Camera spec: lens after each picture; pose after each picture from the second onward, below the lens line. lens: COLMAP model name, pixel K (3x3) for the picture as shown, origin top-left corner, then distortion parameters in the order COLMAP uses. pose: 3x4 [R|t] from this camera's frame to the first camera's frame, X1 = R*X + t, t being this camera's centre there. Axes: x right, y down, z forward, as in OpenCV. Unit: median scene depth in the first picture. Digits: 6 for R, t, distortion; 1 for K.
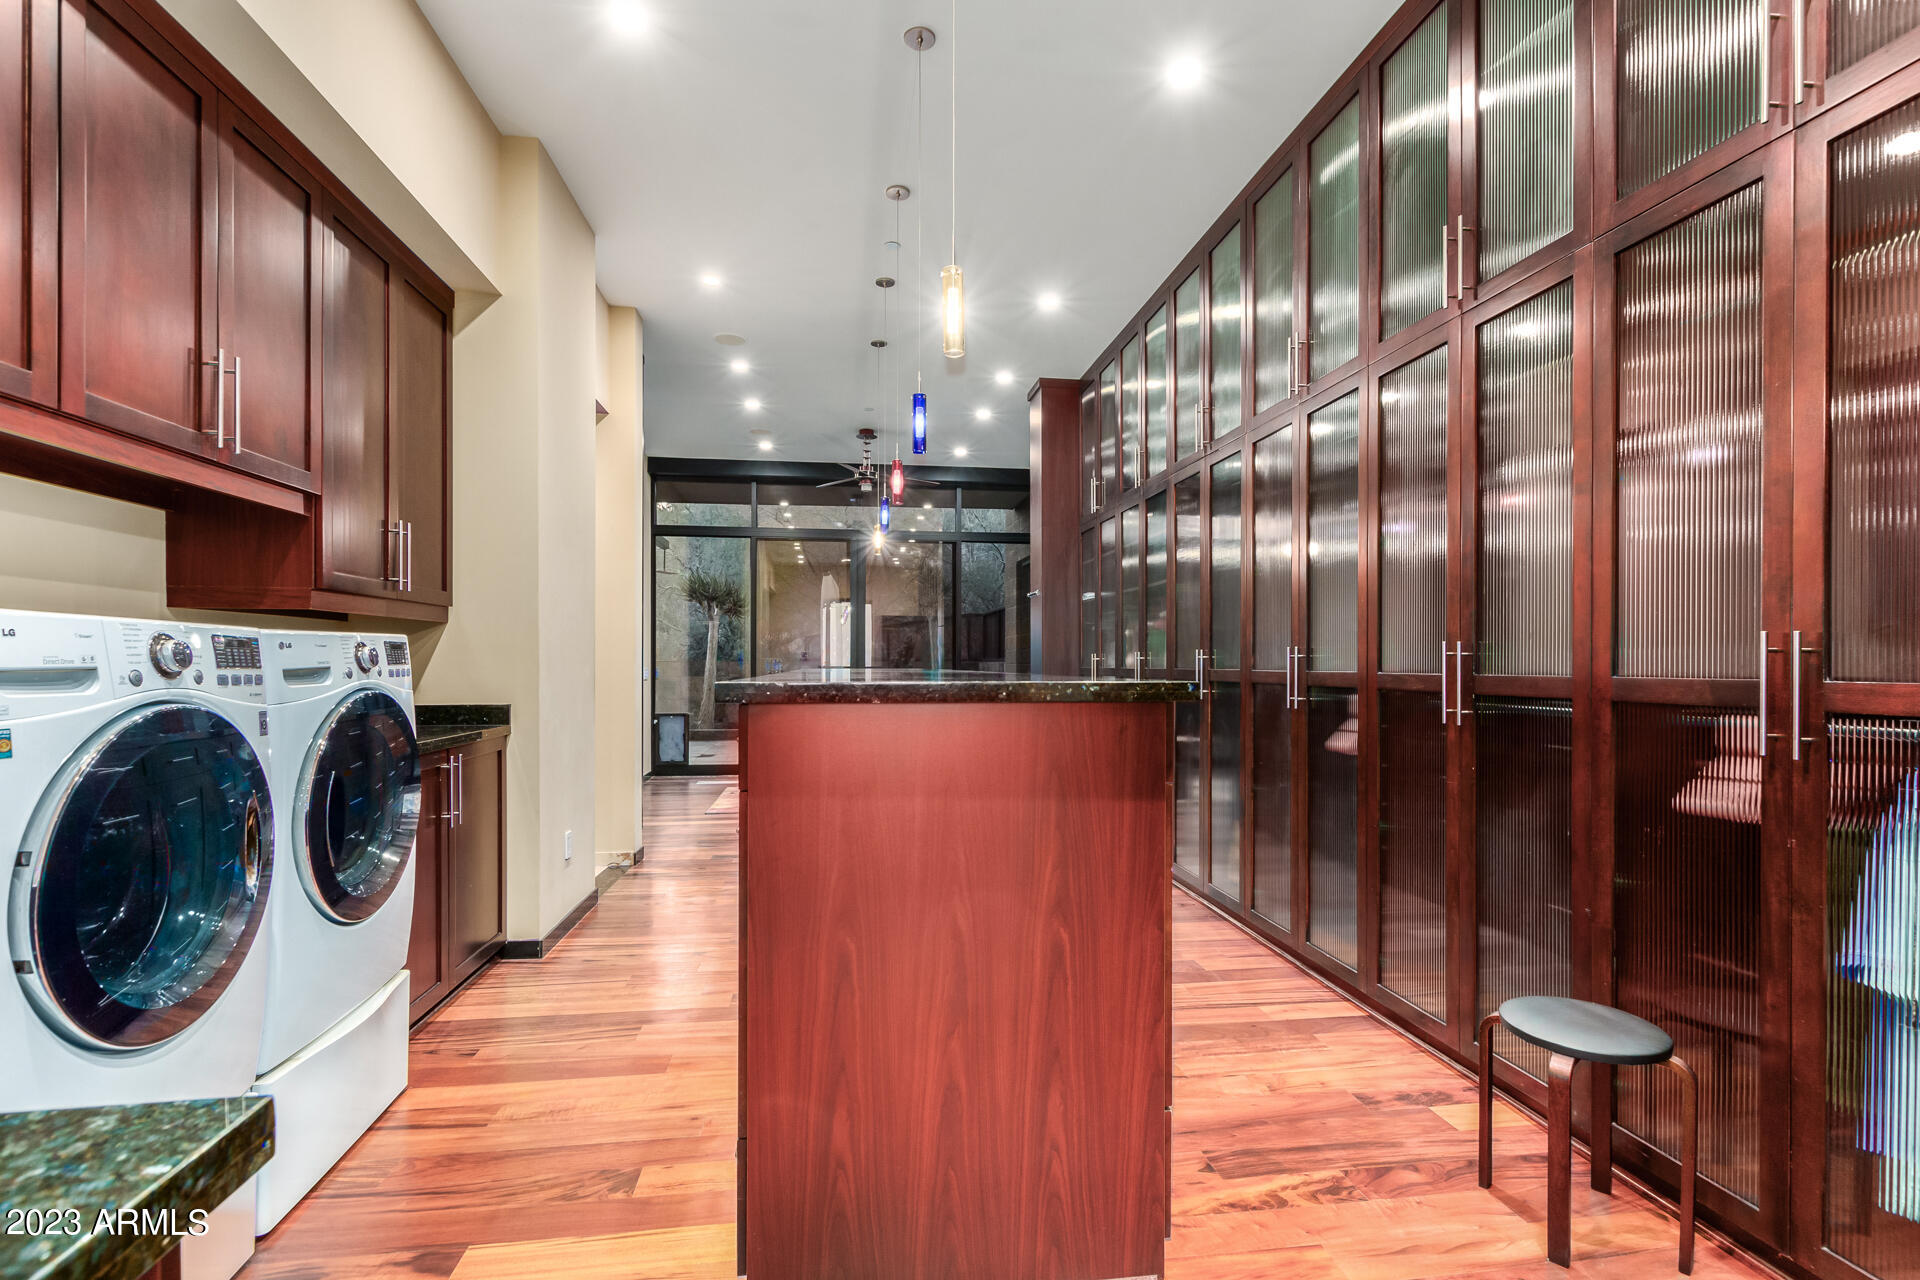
lens RADIAL K [[880.7, 0, 962.0], [0, 880.7, 662.2], [0, 0, 1]] dist [0.002185, -0.000365]
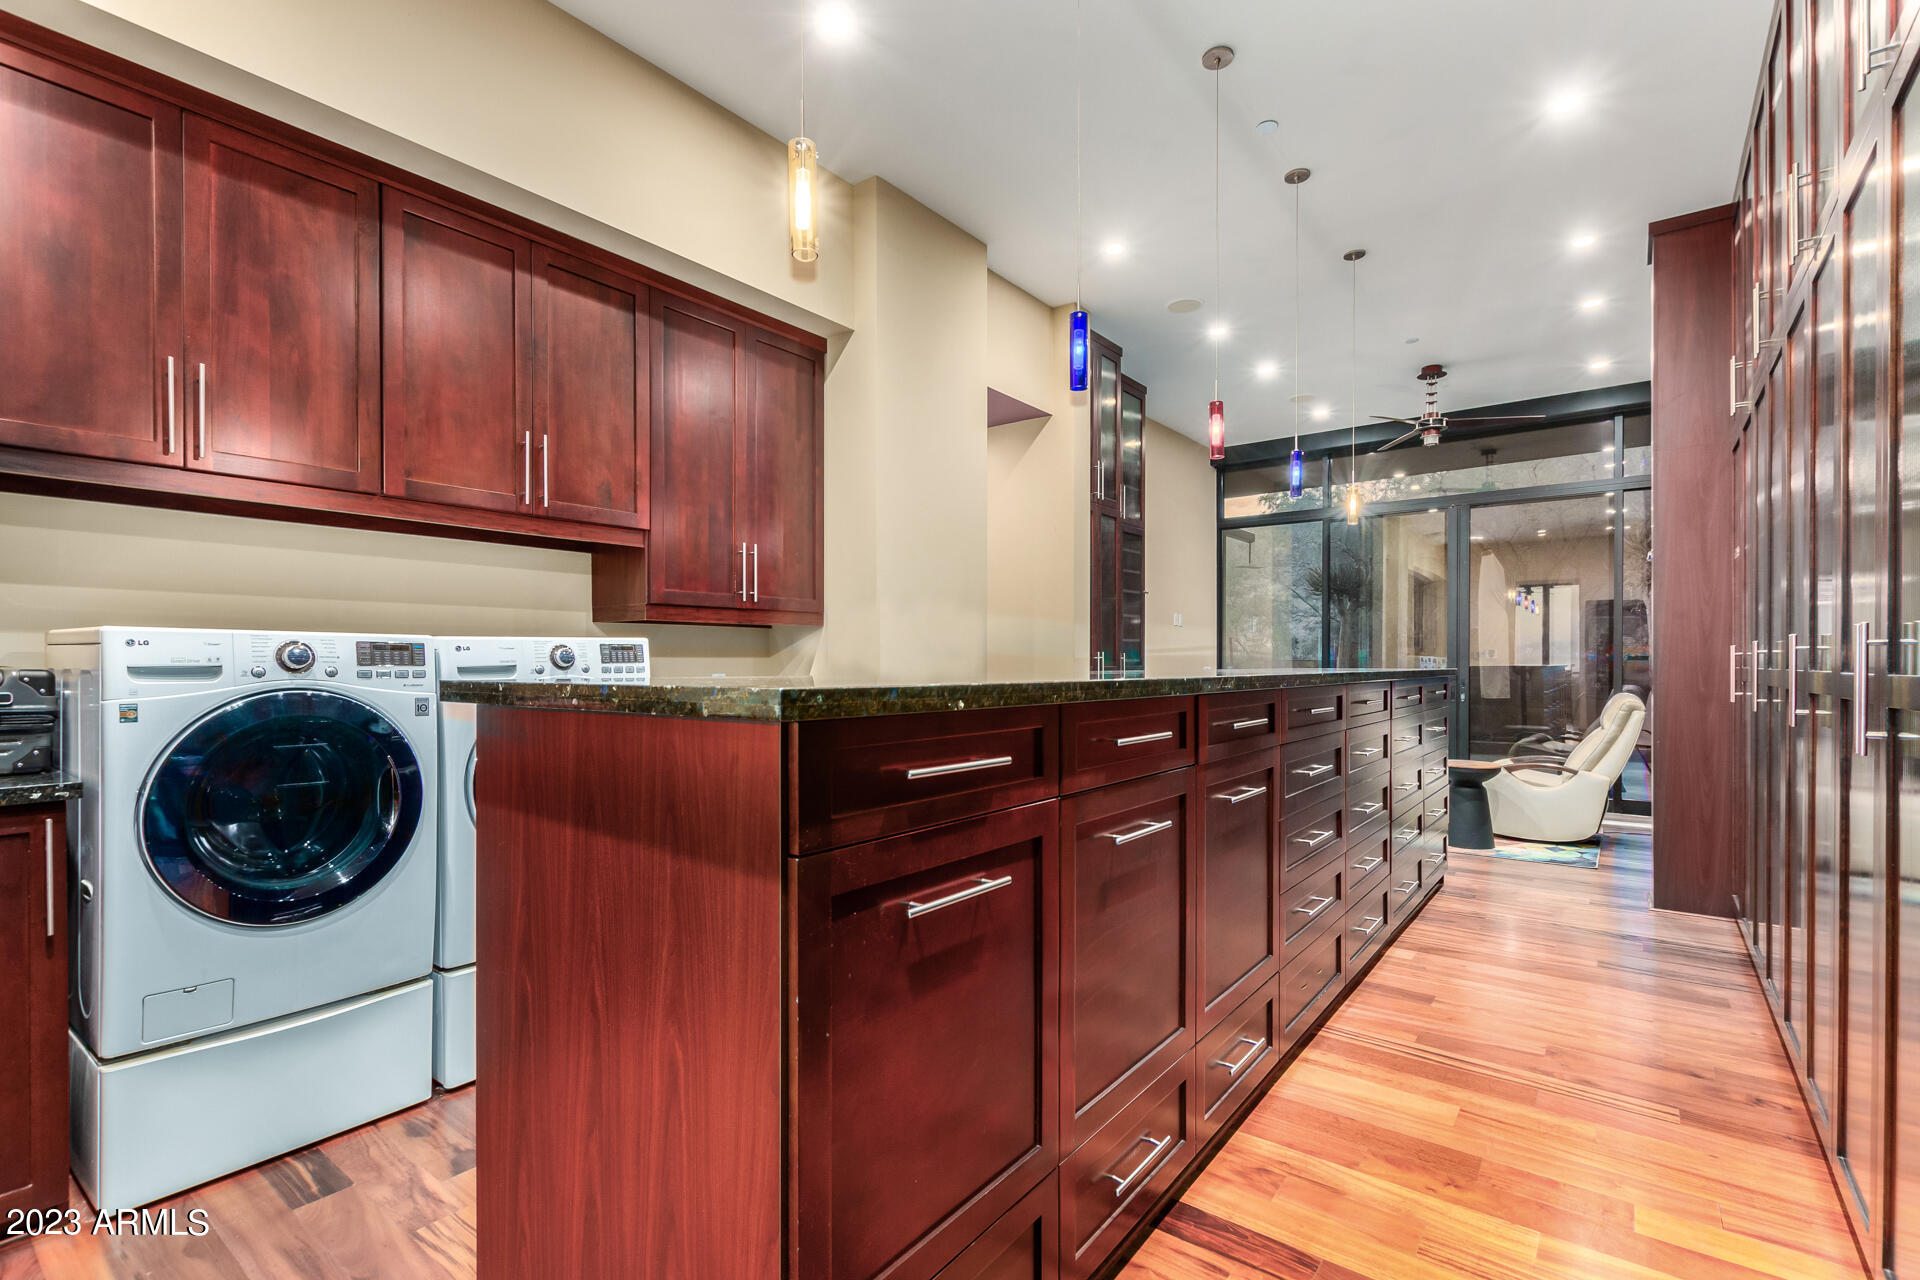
lens RADIAL K [[880.7, 0, 962.0], [0, 880.7, 662.2], [0, 0, 1]] dist [0.002185, -0.000365]
pose [[0.700151, -0.002046, -0.713992, 0.509109], [0.002782, 0.999996, -0.000137, 0.002561], [0.713989, -0.001891, 0.700154, 0.449504]]
